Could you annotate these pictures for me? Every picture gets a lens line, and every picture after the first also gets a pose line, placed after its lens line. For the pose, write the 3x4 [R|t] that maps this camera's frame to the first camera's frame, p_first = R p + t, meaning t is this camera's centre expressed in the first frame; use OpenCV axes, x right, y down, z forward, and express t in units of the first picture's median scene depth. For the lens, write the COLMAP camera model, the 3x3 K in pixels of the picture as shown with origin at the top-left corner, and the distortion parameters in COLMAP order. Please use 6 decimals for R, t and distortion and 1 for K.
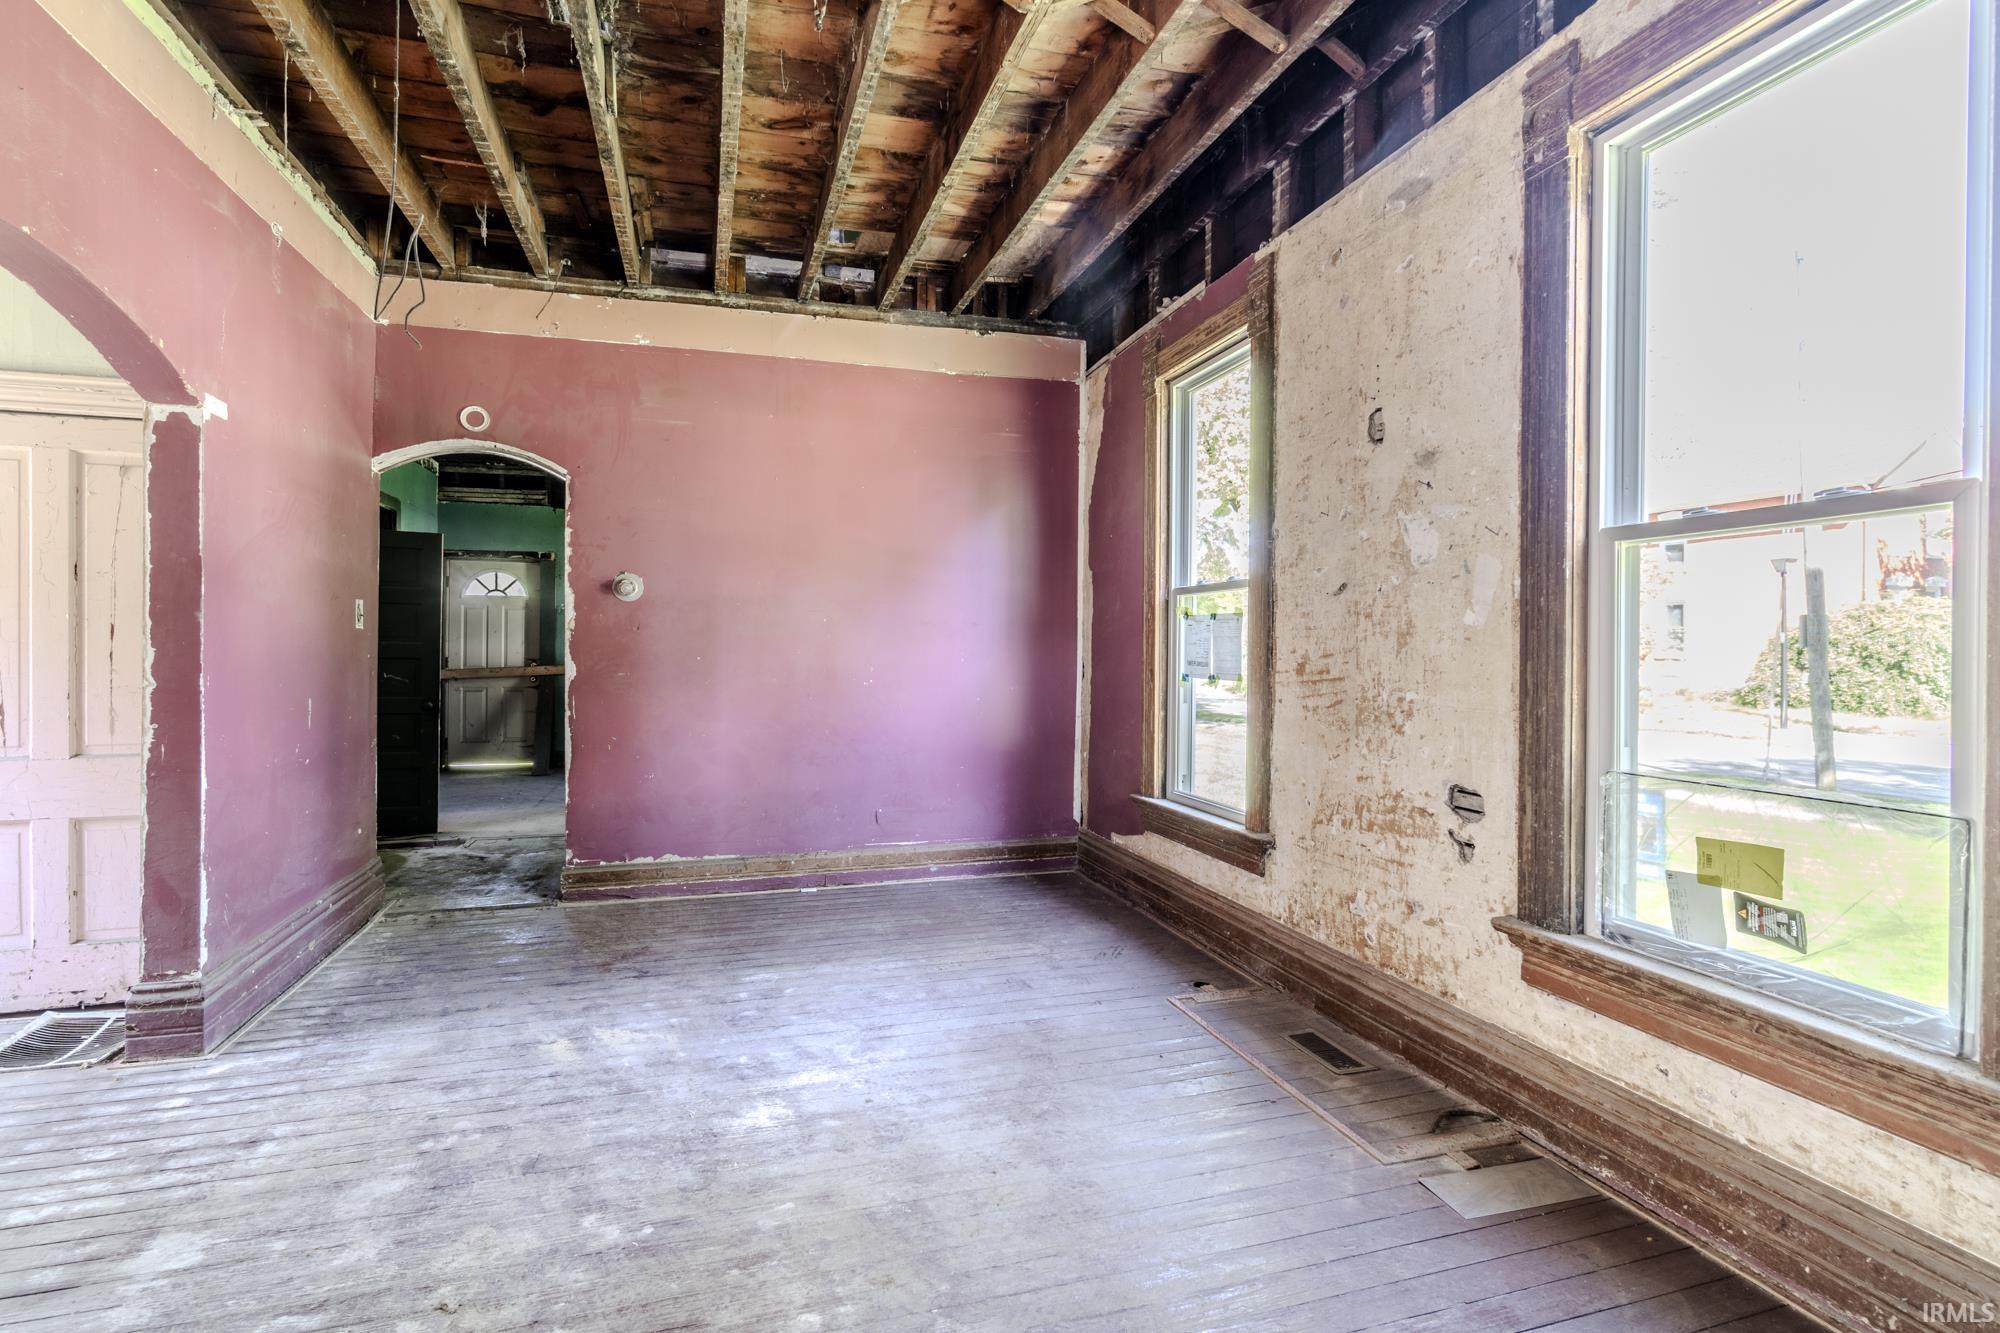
lens RADIAL K [[886.4, 0, 943.1], [0, 886.4, 653.5], [0, 0, 1]] dist [-0.006200, 0.000349]
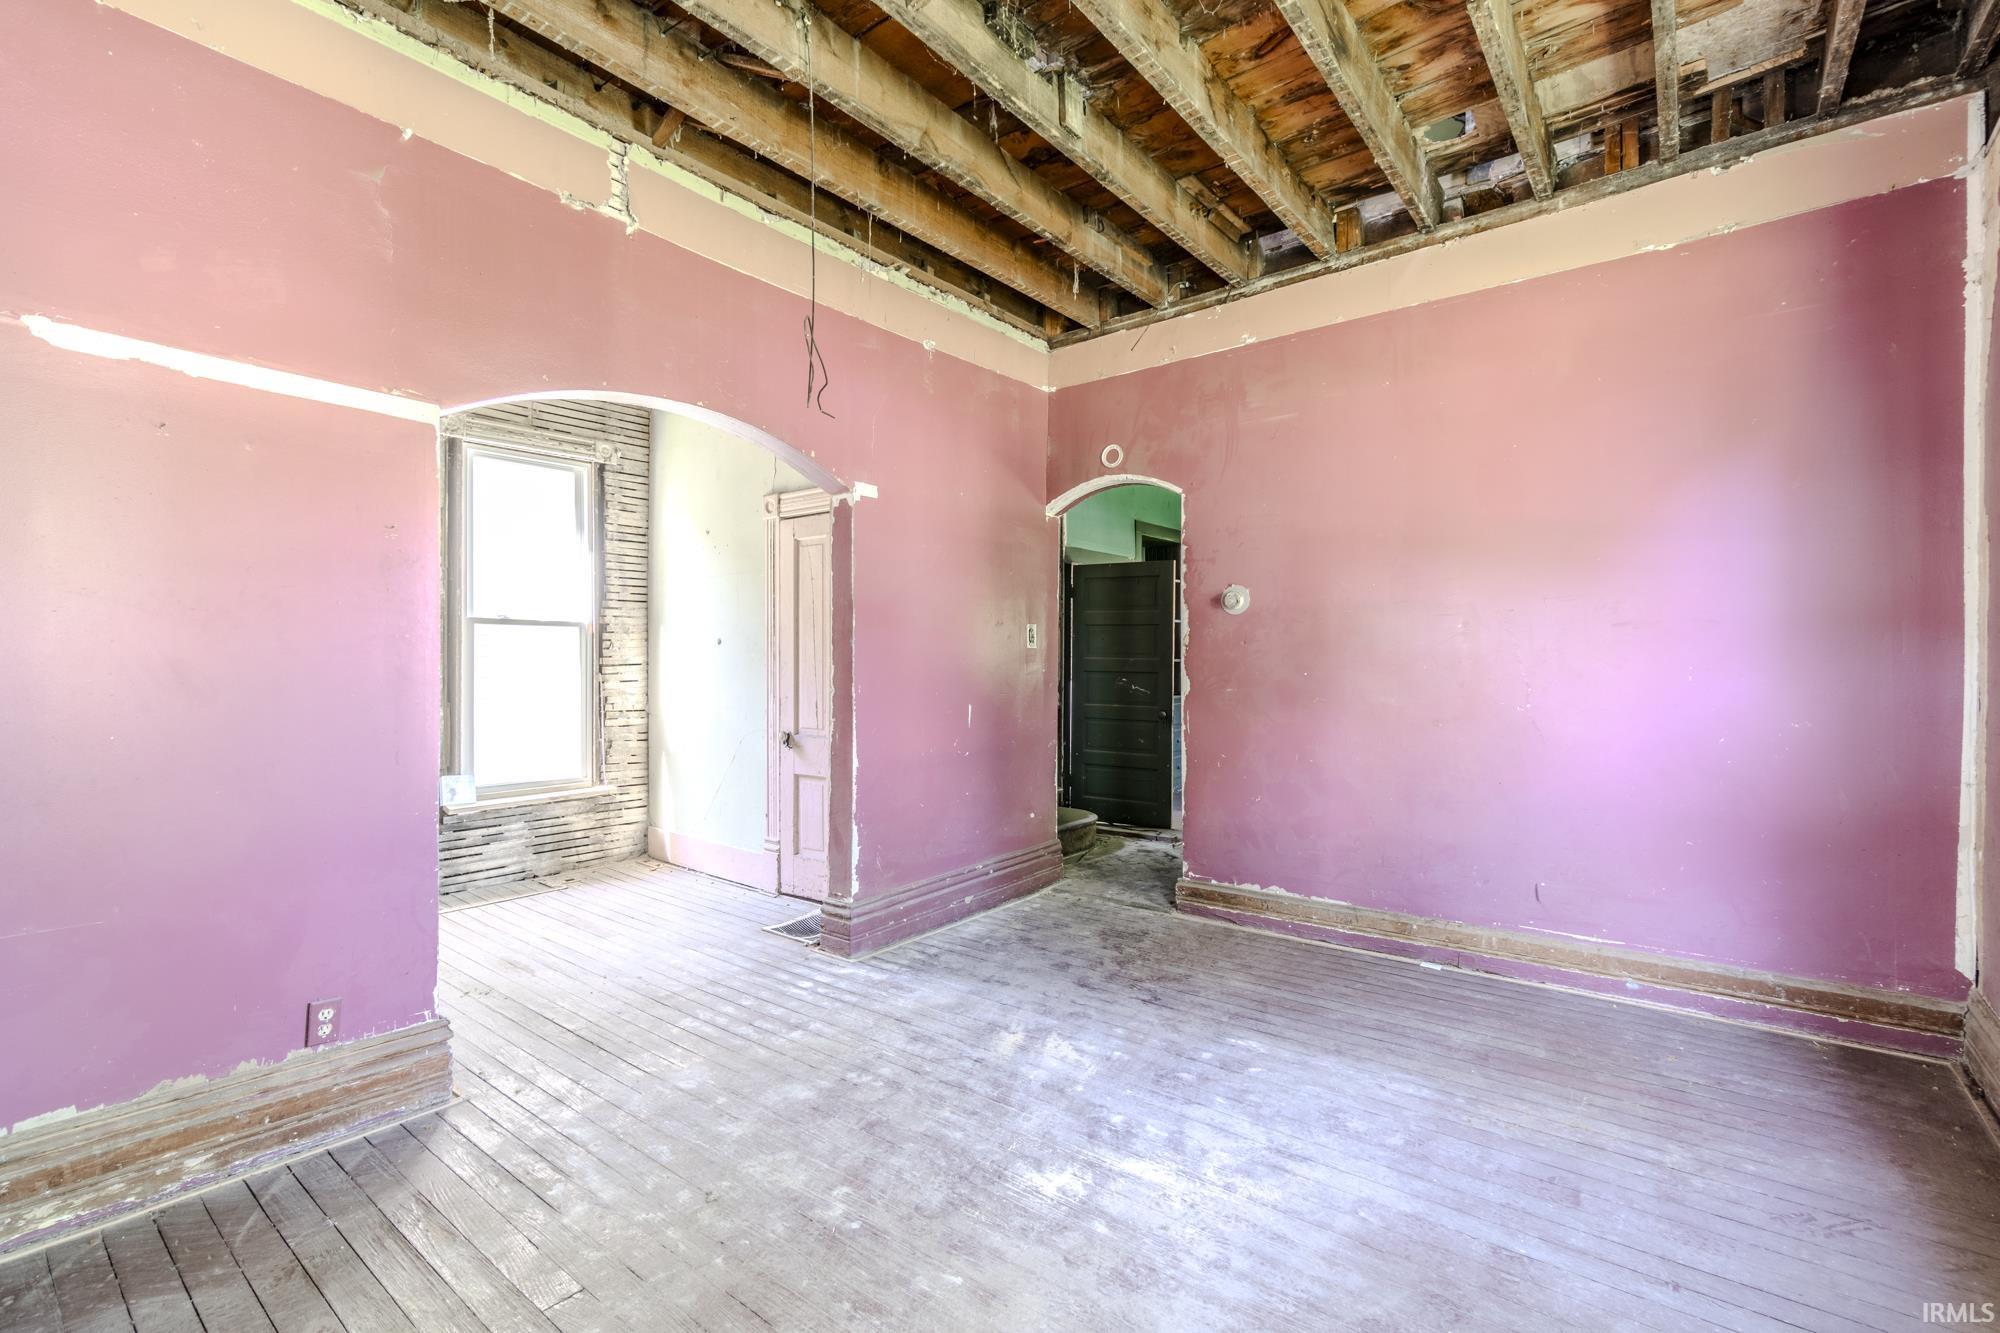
lens RADIAL K [[886.4, 0, 1003.8], [0, 886.4, 664.2], [0, 0, 1]] dist [-0.006200, 0.000349]
pose [[0.596368, -0.002536, -0.802707, 0.394740], [0.001789, 0.999997, -0.001830, -0.005504], [0.802709, -0.000345, 0.596371, 0.333308]]
